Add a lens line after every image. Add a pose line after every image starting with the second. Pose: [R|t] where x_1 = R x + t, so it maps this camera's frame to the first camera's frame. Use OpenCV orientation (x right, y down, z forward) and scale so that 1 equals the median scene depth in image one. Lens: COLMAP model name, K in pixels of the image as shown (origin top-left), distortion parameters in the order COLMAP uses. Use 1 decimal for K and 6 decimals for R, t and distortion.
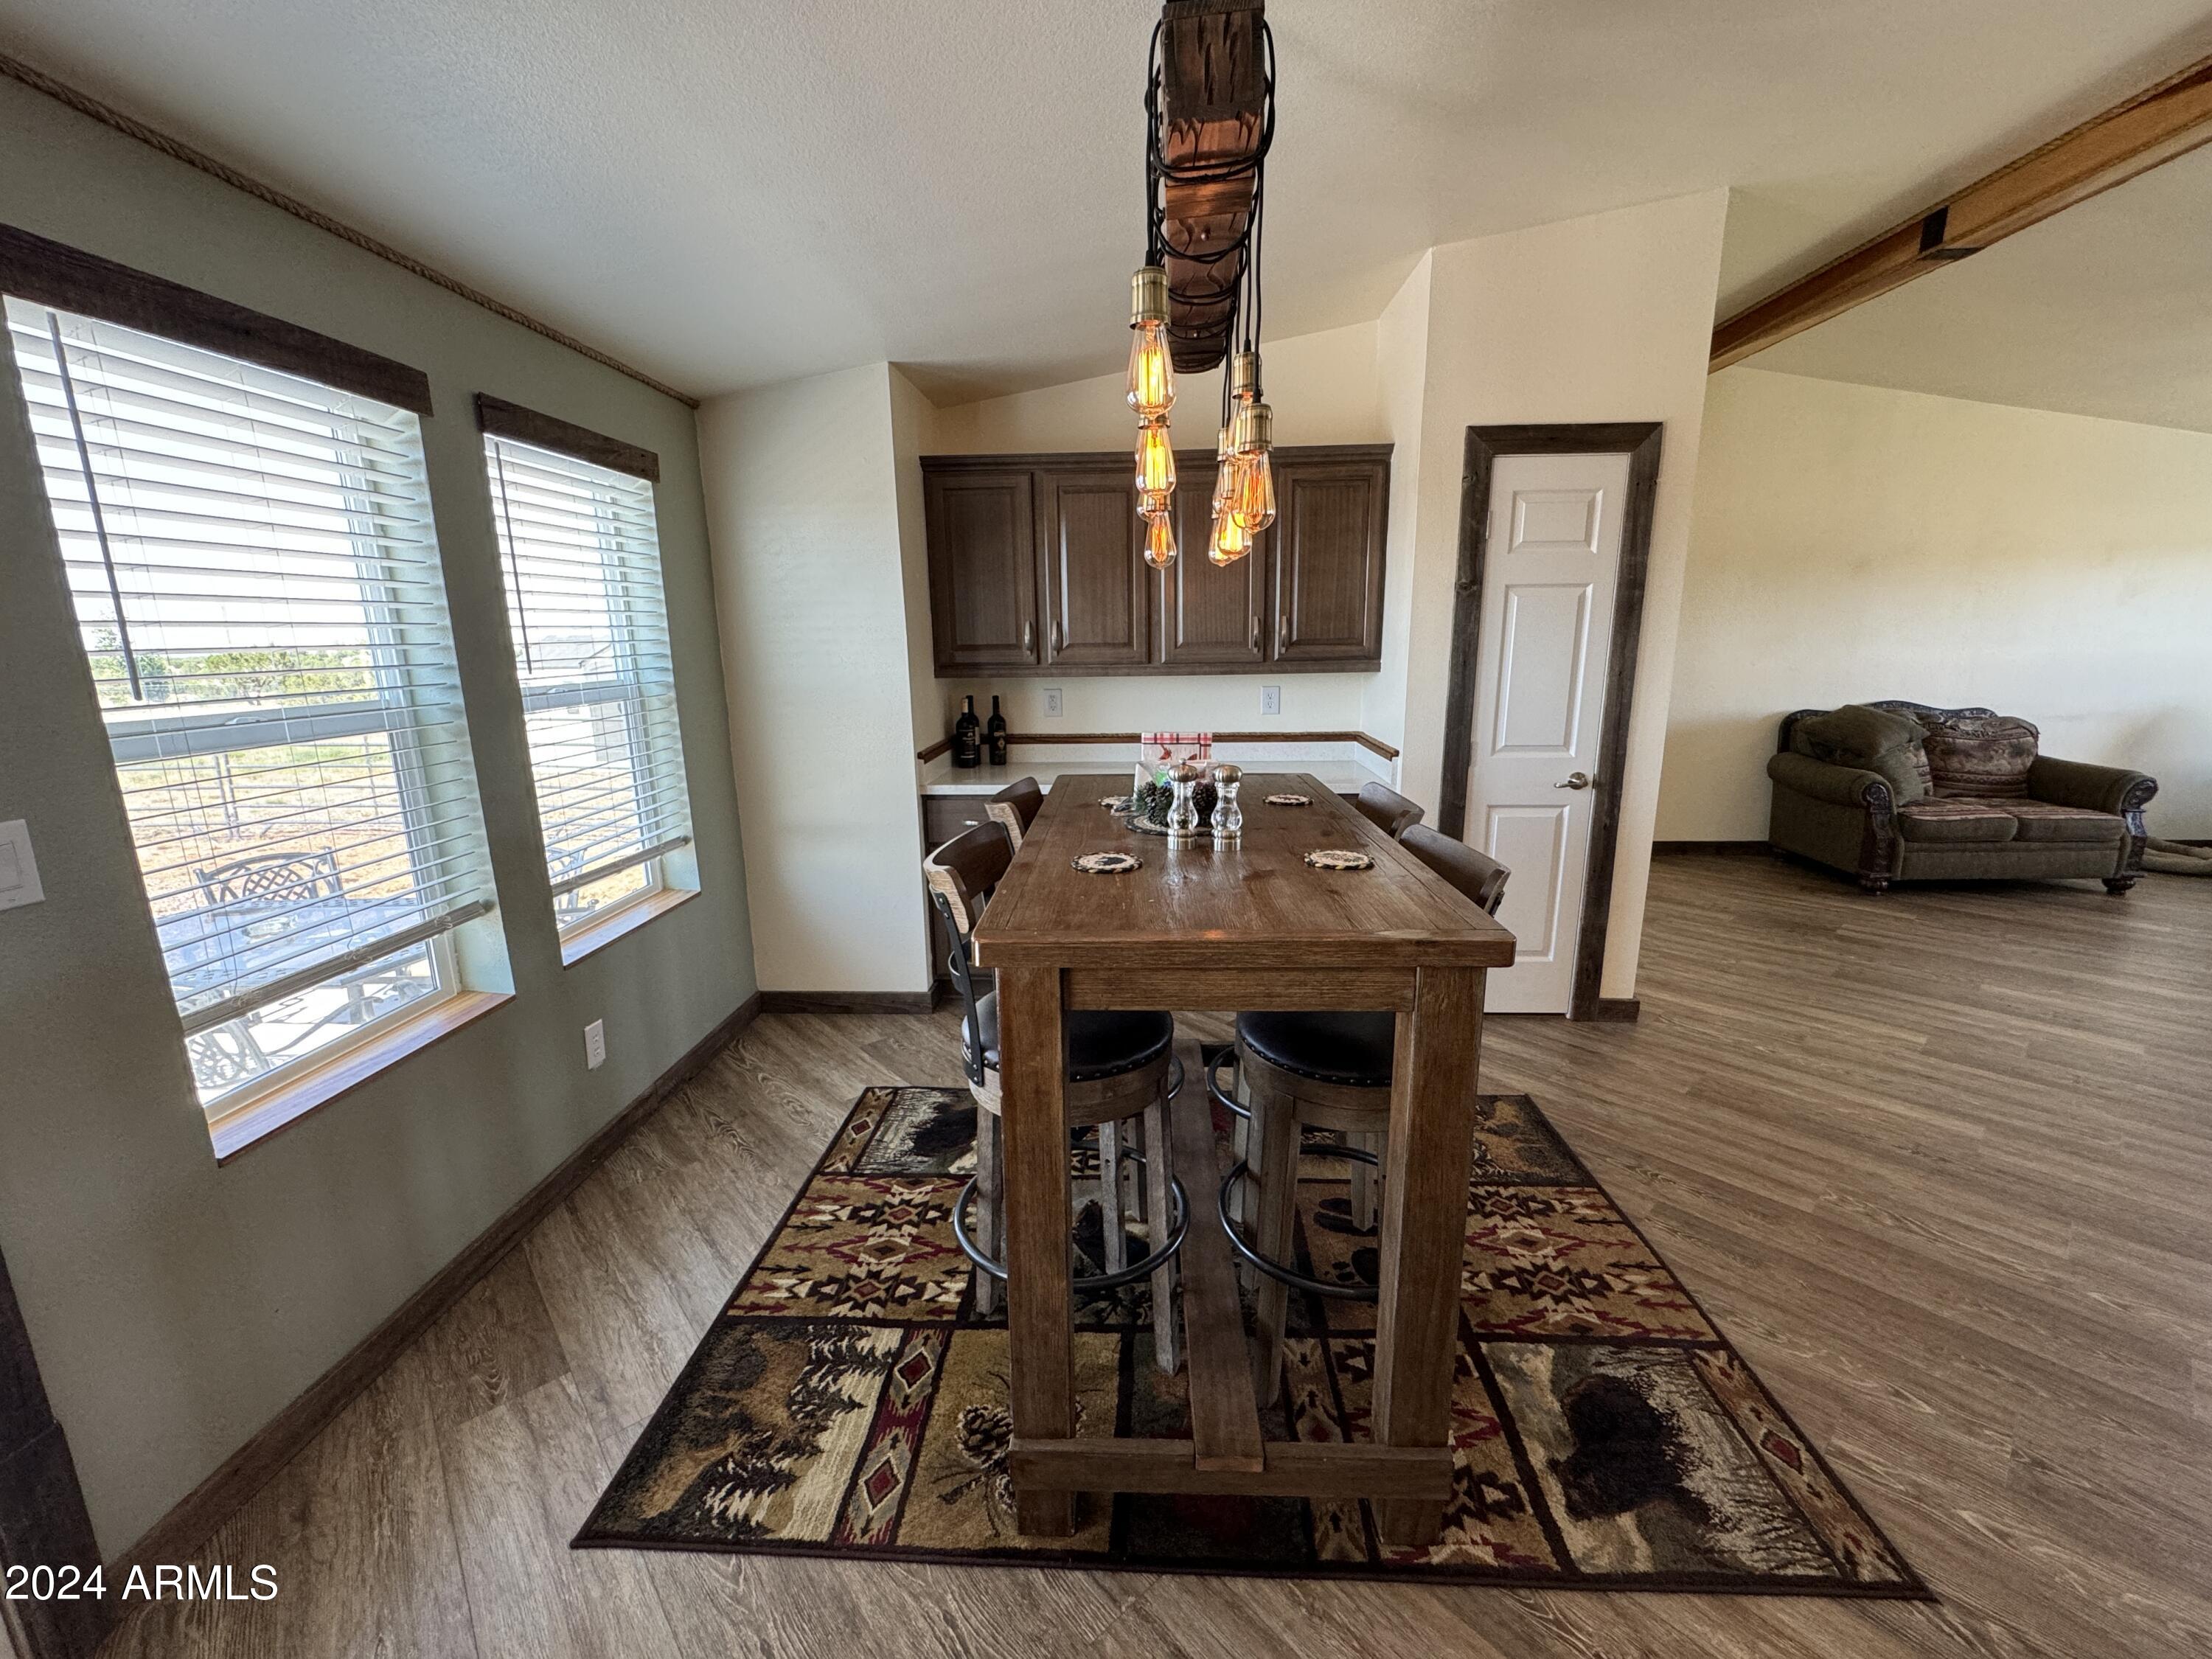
lens RADIAL K [[901.2, 0, 1110.8], [0, 901.2, 831.1], [0, 0, 1]] dist [-0.000981, -0.000967]
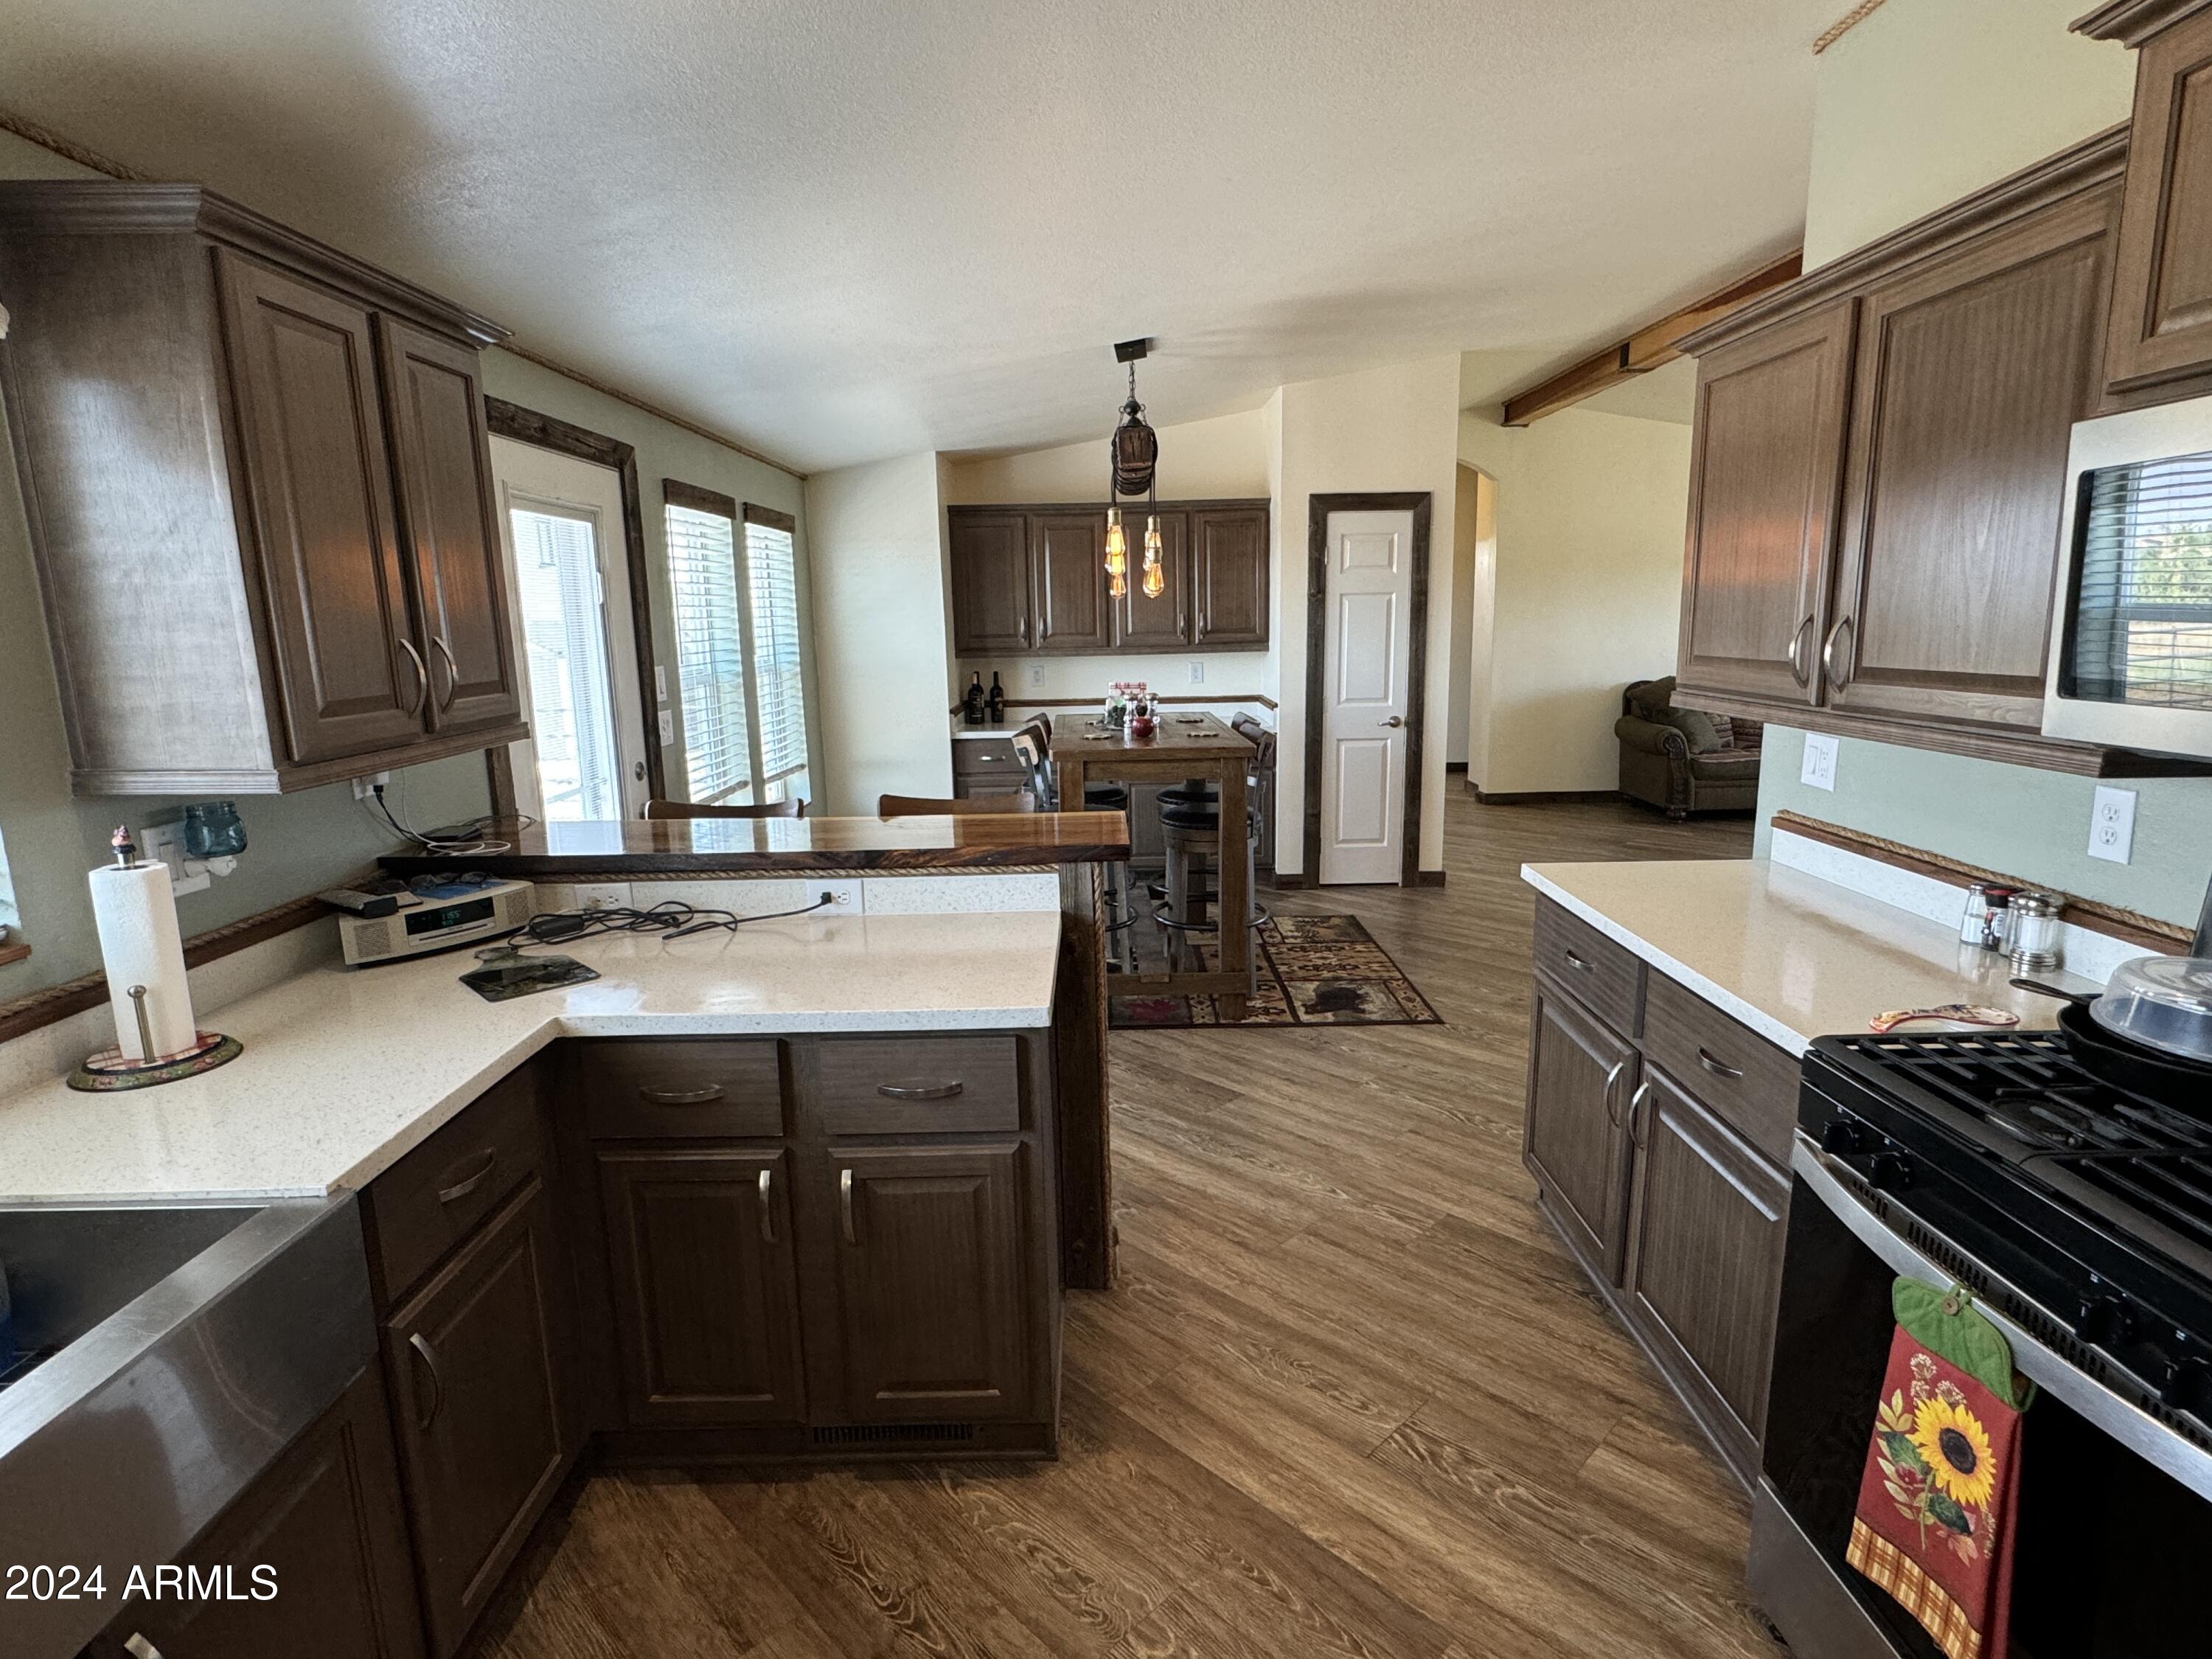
lens RADIAL K [[1152.8, 0, 1106.0], [0, 1152.8, 829.5], [0, 0, 1]] dist [-0.001761, 0.000108]
pose [[0.998588, -0.016874, 0.050374, -0.082356], [0.018402, 0.999380, -0.030018, 0.225596], [-0.049836, 0.030903, 0.998279, -1.162549]]
